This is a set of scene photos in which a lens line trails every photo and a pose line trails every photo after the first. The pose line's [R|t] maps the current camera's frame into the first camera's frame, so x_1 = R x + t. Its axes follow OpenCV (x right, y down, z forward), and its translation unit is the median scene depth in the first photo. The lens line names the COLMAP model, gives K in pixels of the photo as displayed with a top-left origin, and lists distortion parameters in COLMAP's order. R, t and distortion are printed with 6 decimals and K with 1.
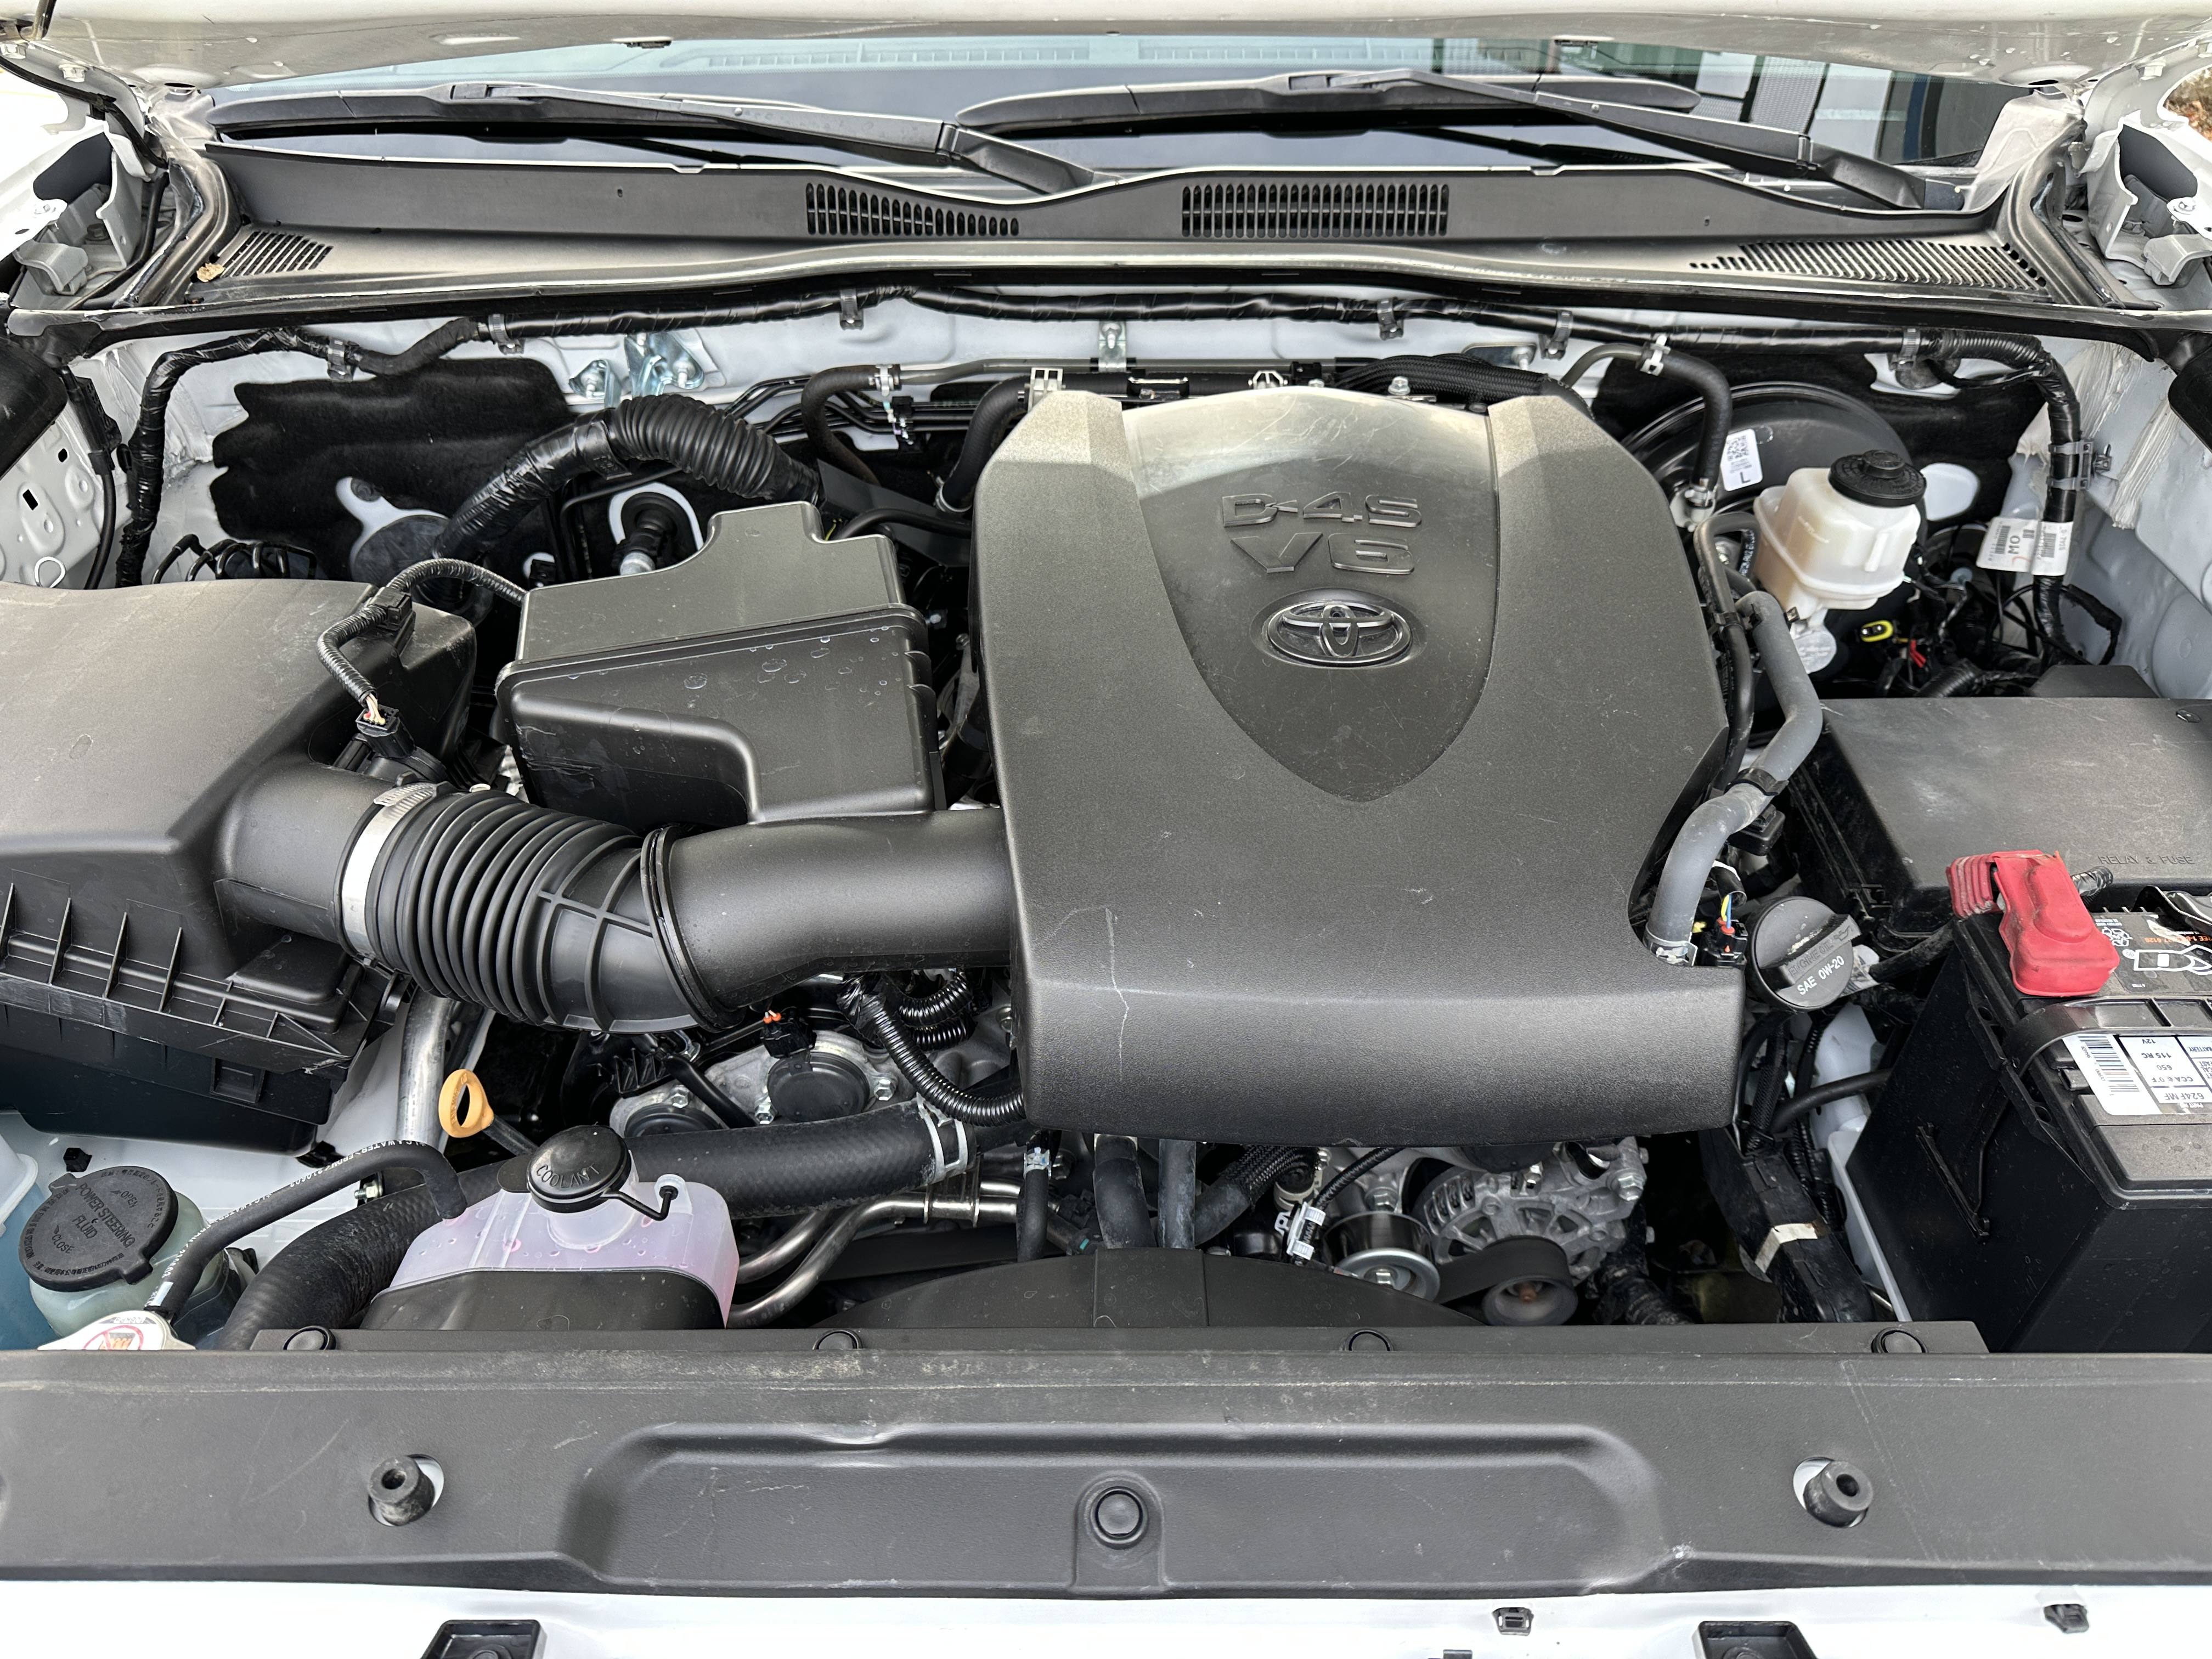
lens RADIAL K [[1528.9, 0, 1106.0], [0, 1528.9, 829.5], [0, 0, 1]] dist [0.021472, -0.026462]
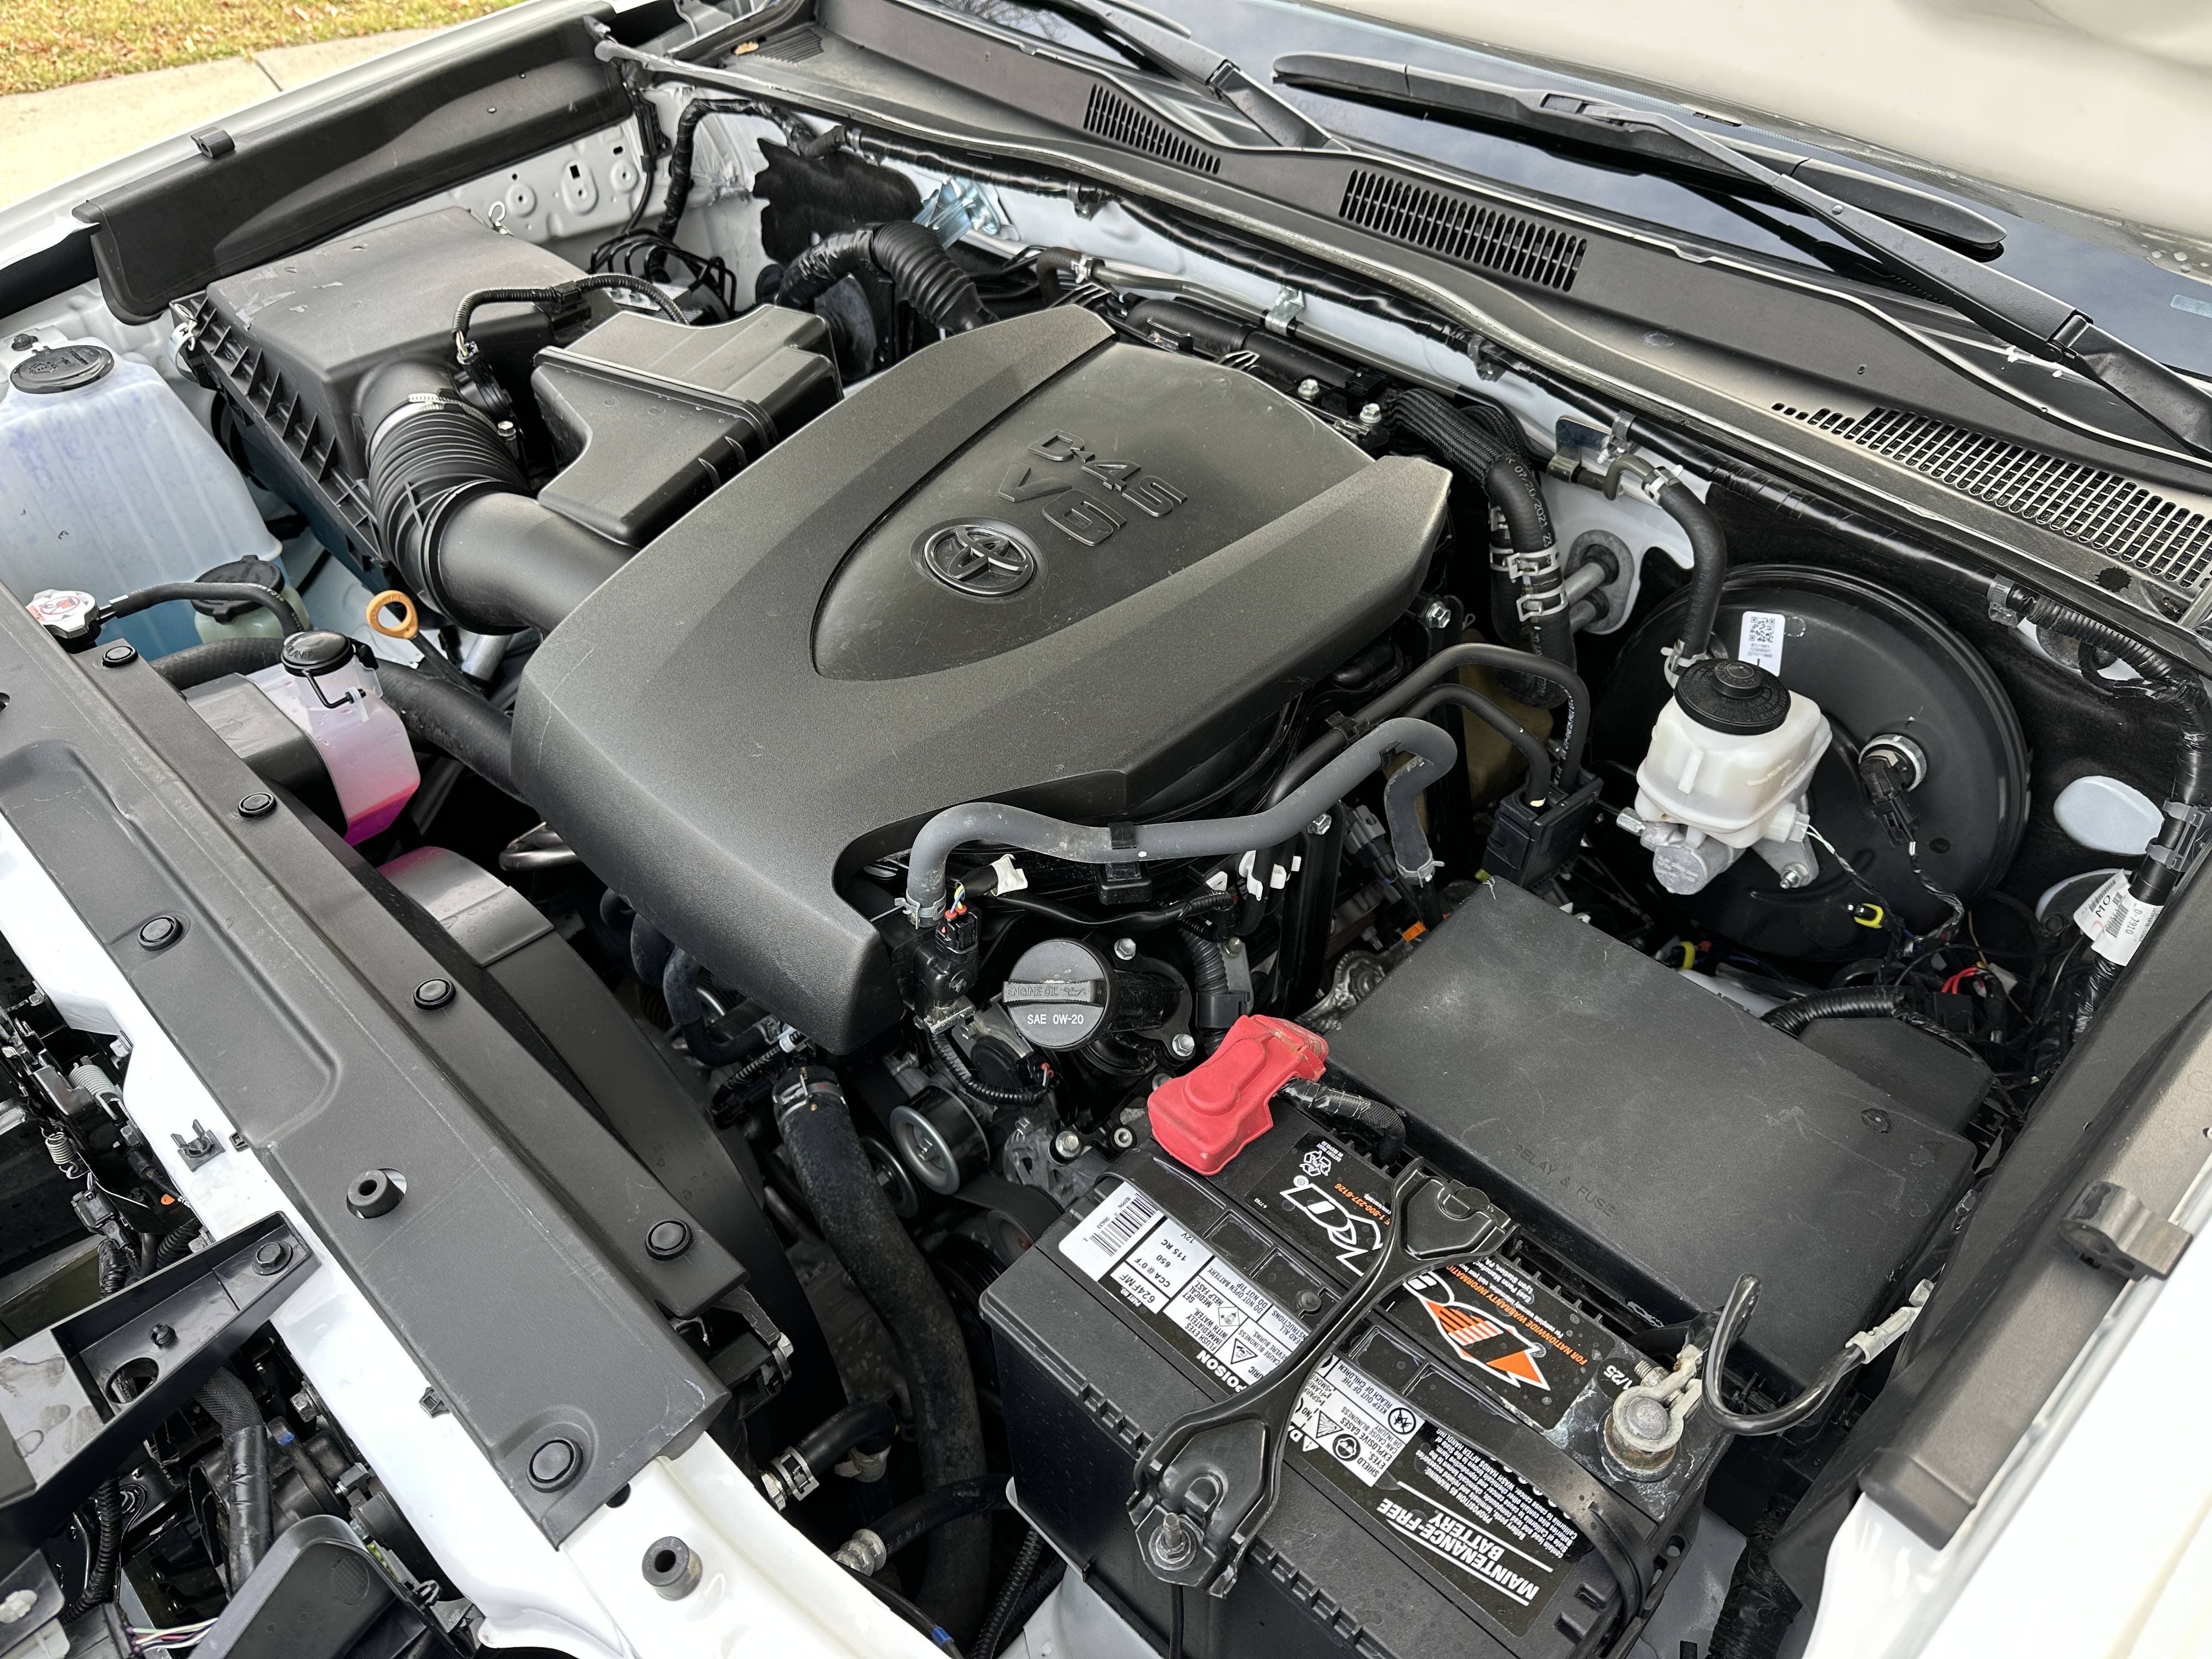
lens RADIAL K [[1539.1, 0, 1106.6], [0, 1539.1, 805.5], [0, 0, 1]] dist [0.000755, -0.003375]
pose [[0.726434, 0.461791, -0.508962, 0.620832], [-0.444656, 0.880512, 0.164254, -0.139768], [0.523998, 0.106993, 0.844972, 0.099800]]
